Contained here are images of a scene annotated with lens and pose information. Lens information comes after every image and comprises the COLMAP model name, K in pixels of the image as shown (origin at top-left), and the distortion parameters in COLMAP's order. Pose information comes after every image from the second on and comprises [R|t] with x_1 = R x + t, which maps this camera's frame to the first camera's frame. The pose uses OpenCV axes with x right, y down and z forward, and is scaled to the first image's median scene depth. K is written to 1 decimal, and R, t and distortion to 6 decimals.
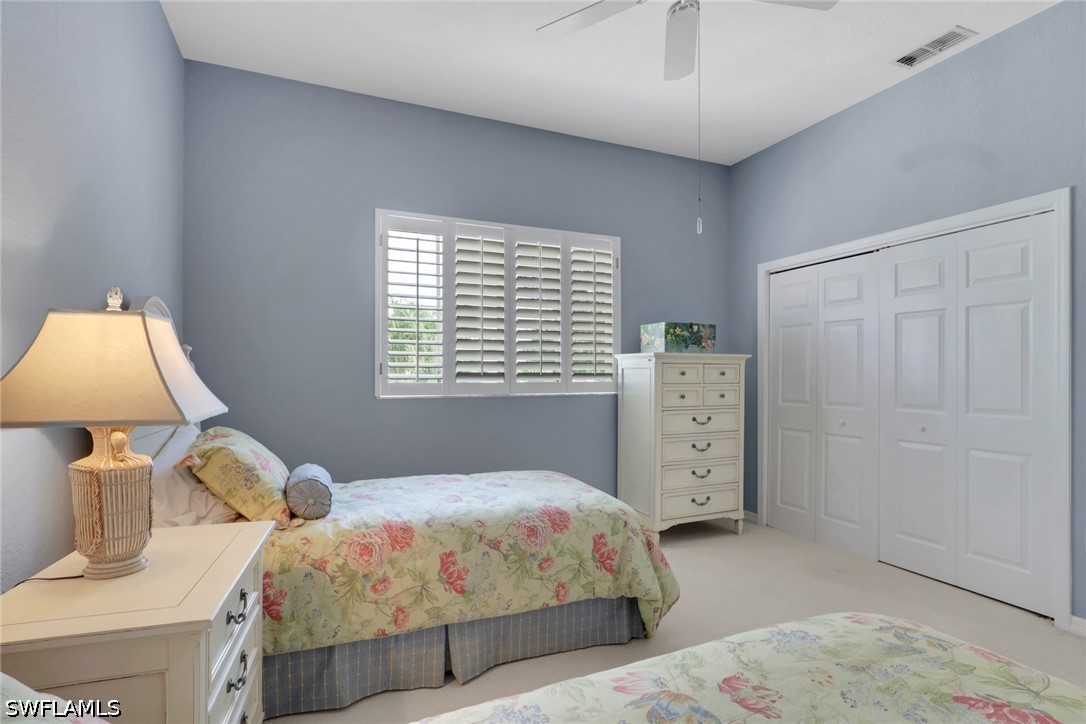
lens RADIAL K [[521.5, 0, 541.0], [0, 521.5, 376.8], [0, 0, 1]] dist [-0.003526, -0.000031]
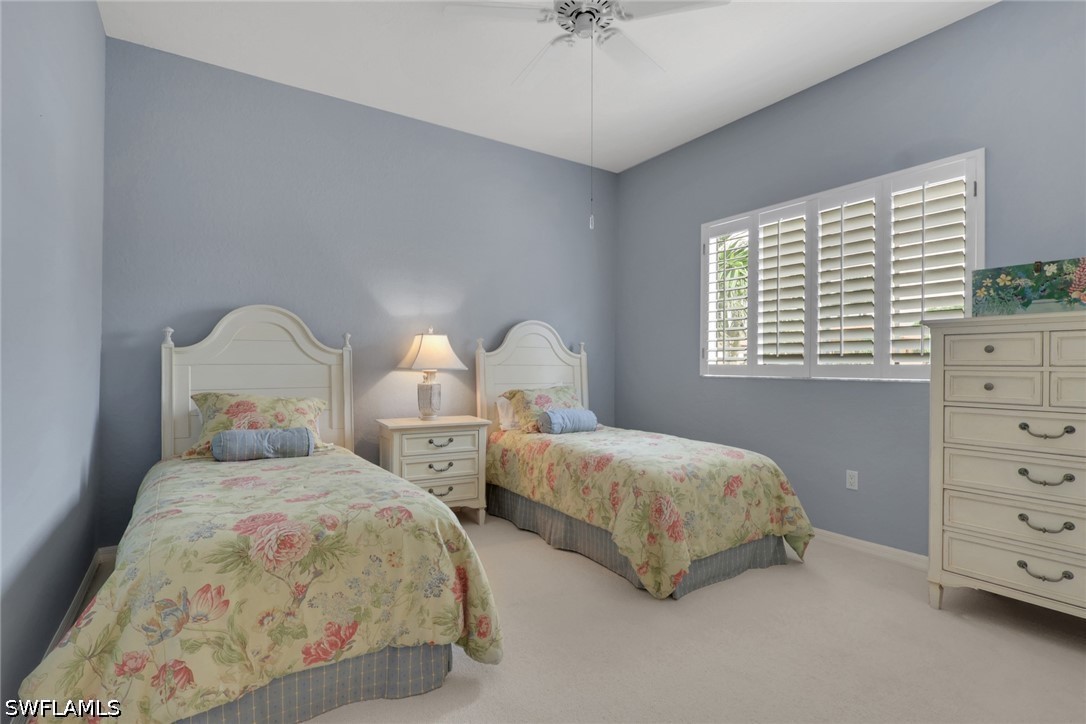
lens RADIAL K [[523.2, 0, 536.5], [0, 523.2, 359.8], [0, 0, 1]] dist [-0.007481, 0.000176]
pose [[0.184317, -0.009571, -0.982820, 0.772518], [-0.009410, 0.999890, -0.011502, 0.018094], [0.982822, 0.011369, 0.184206, 0.352165]]
